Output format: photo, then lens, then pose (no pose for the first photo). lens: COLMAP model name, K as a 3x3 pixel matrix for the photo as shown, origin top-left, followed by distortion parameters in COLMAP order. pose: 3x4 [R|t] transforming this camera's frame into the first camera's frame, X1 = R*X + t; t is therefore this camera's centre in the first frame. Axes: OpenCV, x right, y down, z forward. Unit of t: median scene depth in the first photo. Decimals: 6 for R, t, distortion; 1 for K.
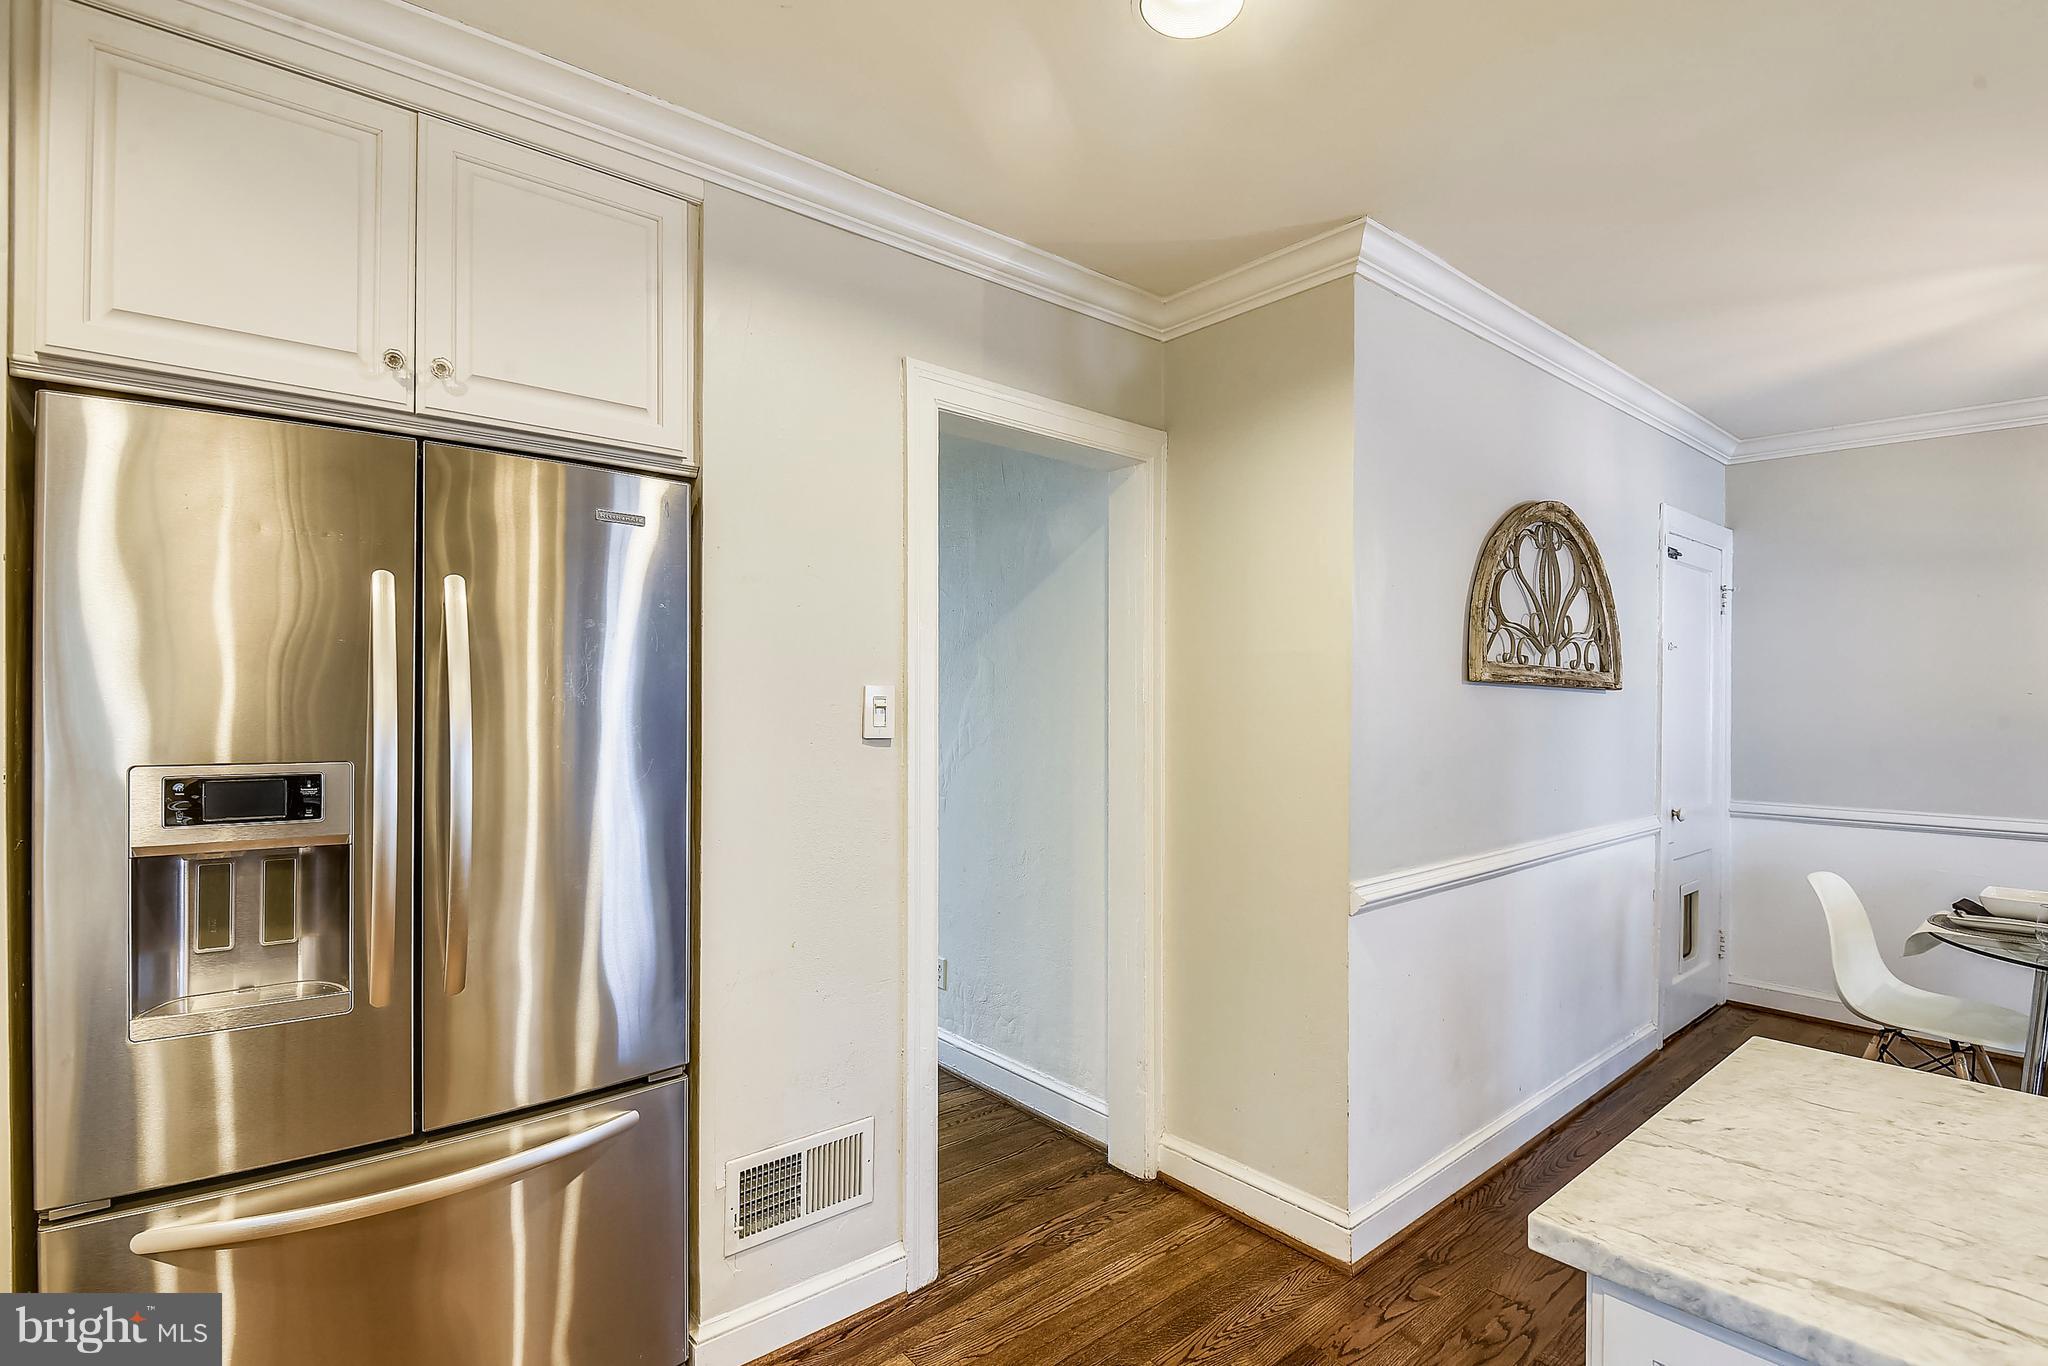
lens RADIAL K [[961.2, 0, 1021.1], [0, 961.2, 700.8], [0, 0, 1]] dist [0.002866, -0.011715]
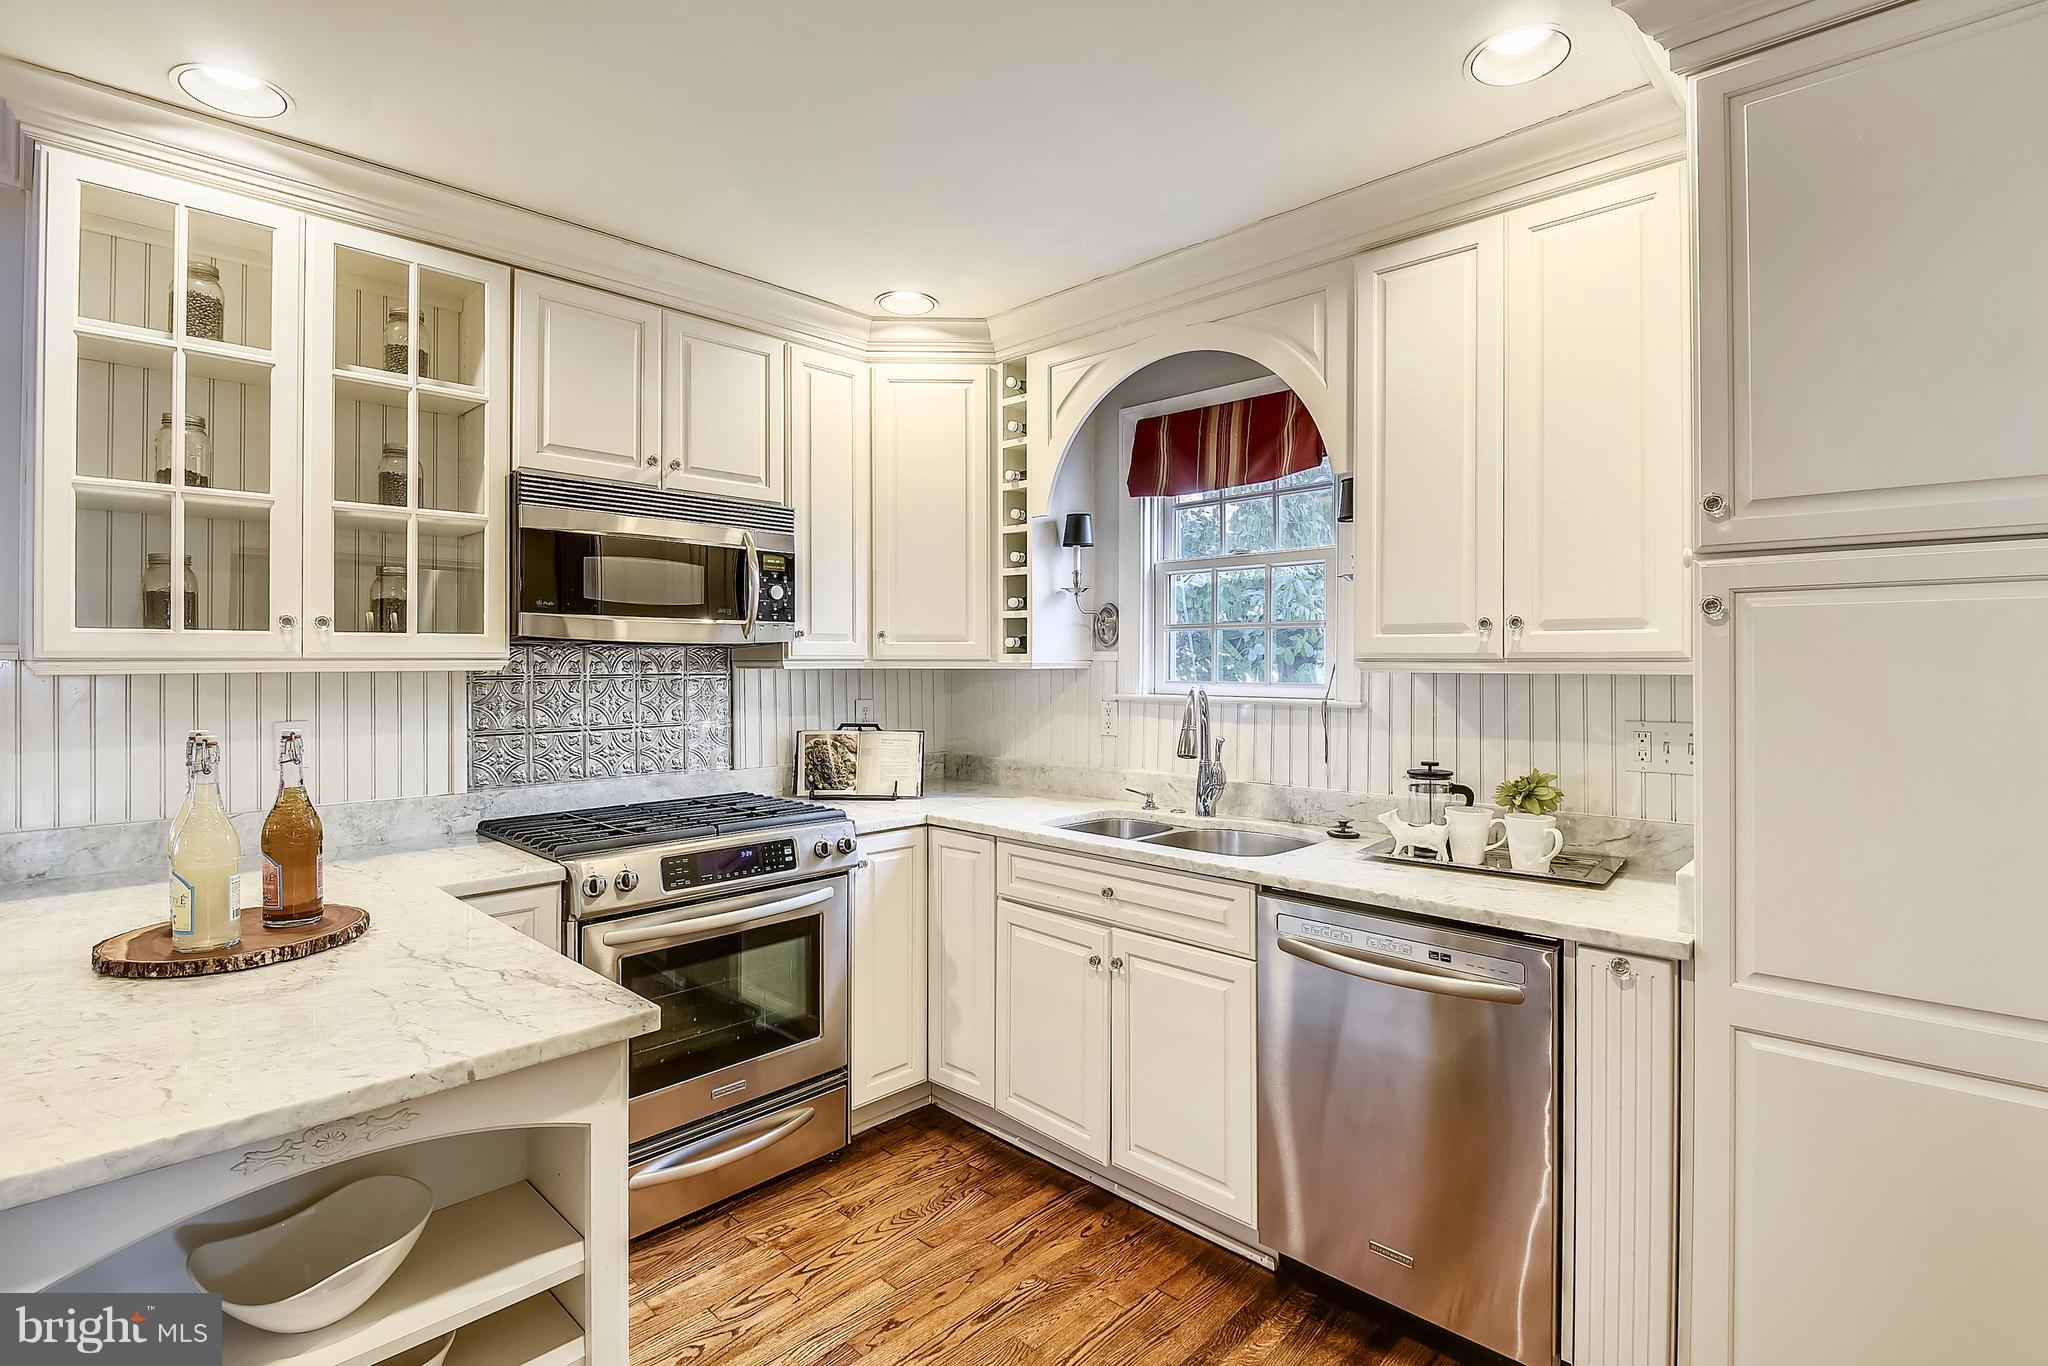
lens RADIAL K [[981.8, 0, 1026.6], [0, 981.8, 660.7], [0, 0, 1]] dist [0.001337, -0.014313]
pose [[-0.994256, -0.001822, -0.107012, 0.111611], [-0.001954, 0.999997, 0.001130, -0.013842], [0.107010, 0.001332, -0.994257, 2.466031]]
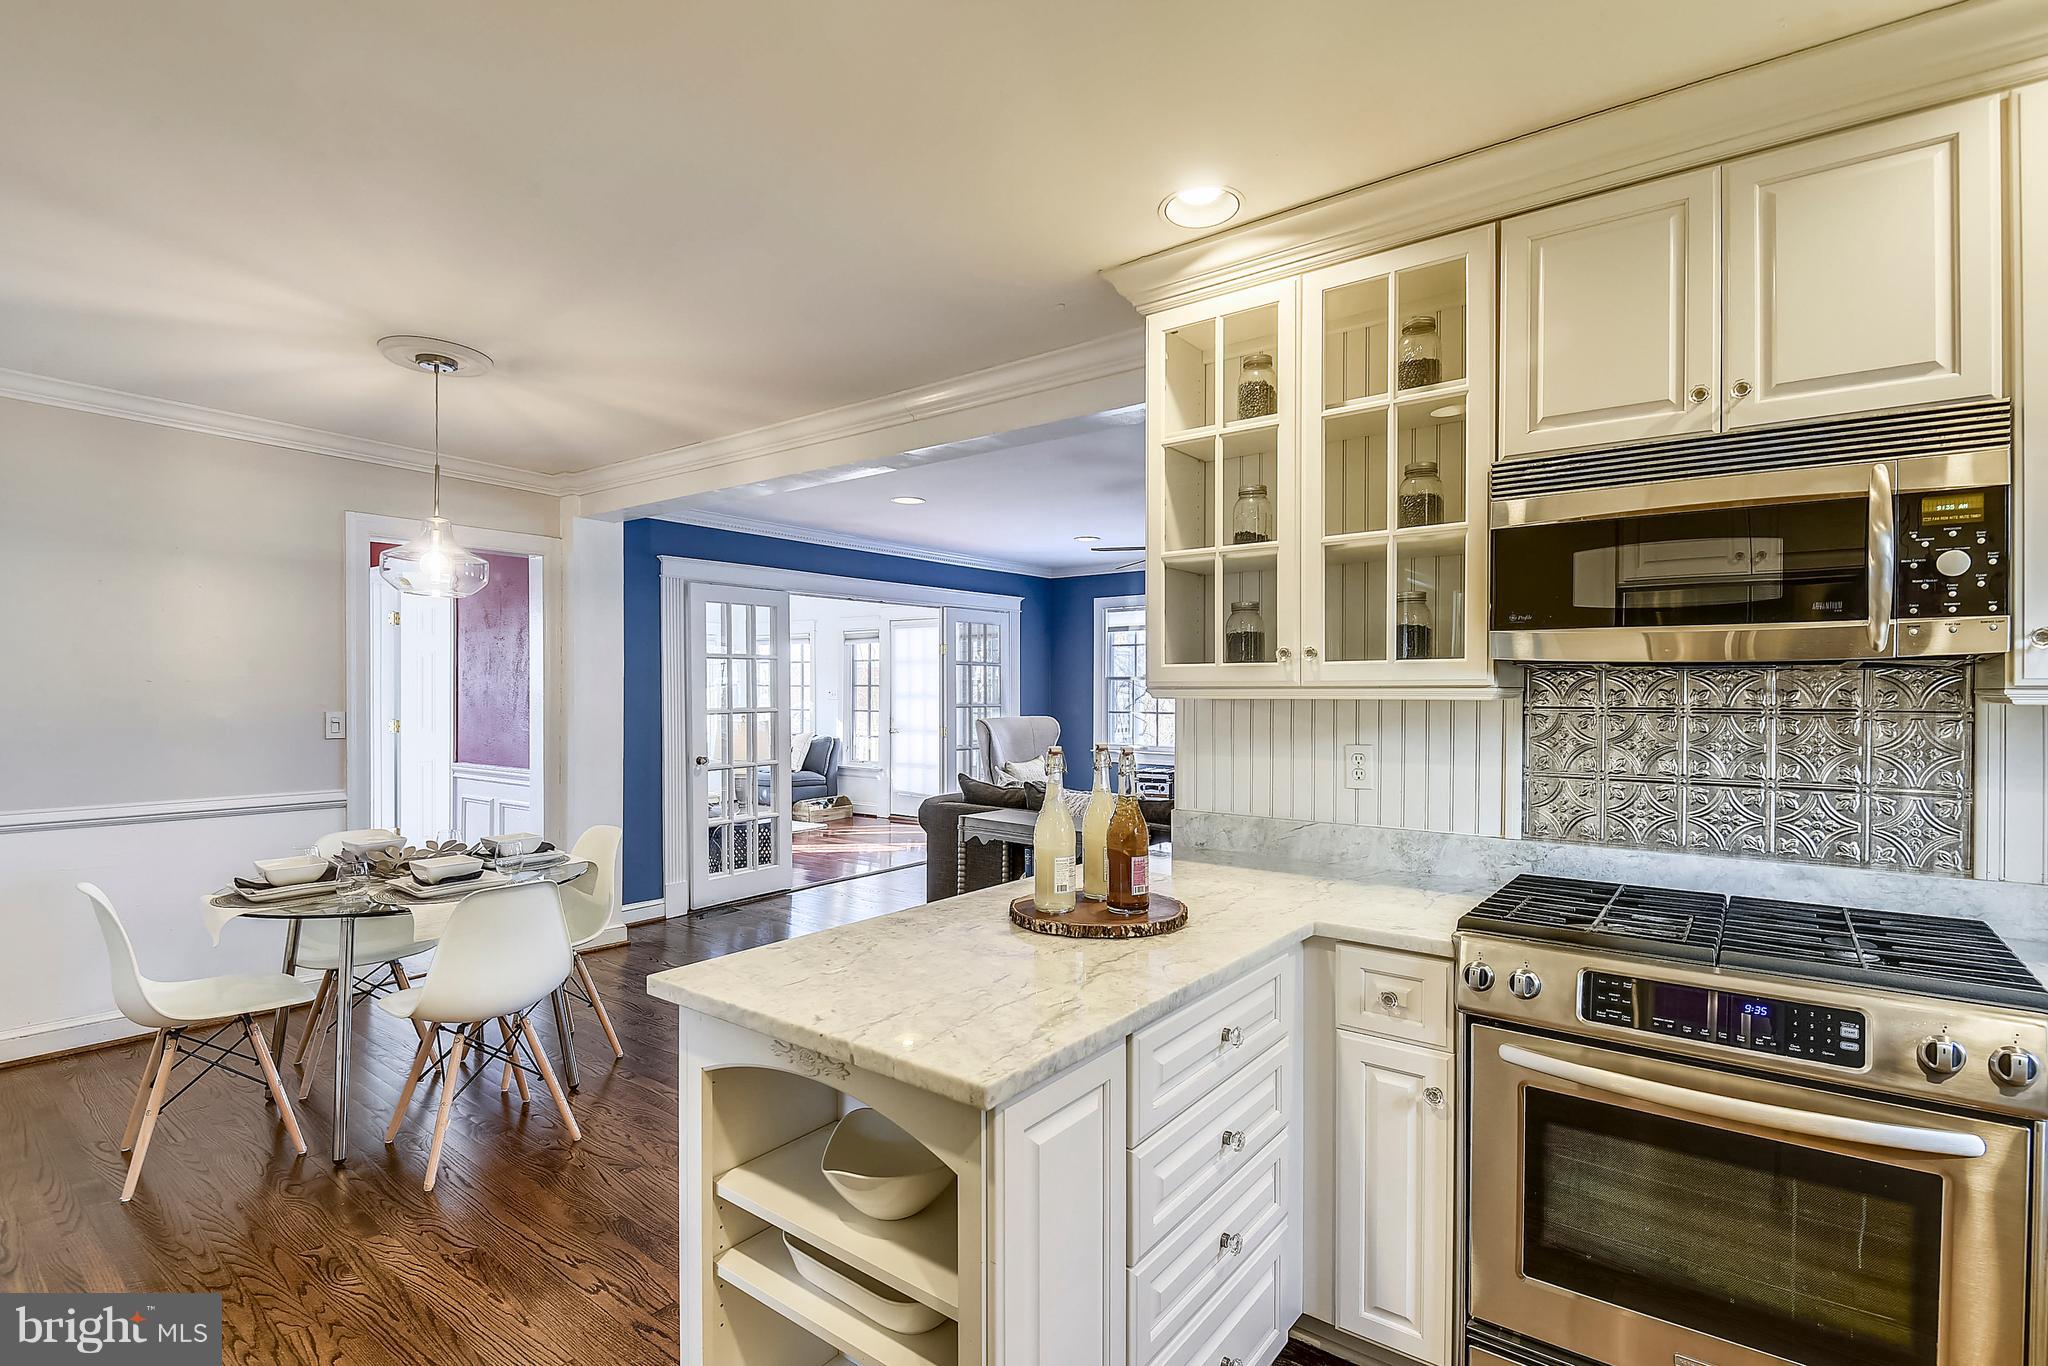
lens RADIAL K [[961.2, 0, 1021.1], [0, 961.2, 700.8], [0, 0, 1]] dist [0.002866, -0.011715]
pose [[-0.211445, -0.013626, 0.977295, -0.728117], [0.000584, 0.999901, 0.014068, -0.011685], [-0.977390, 0.003545, -0.211416, 1.169553]]
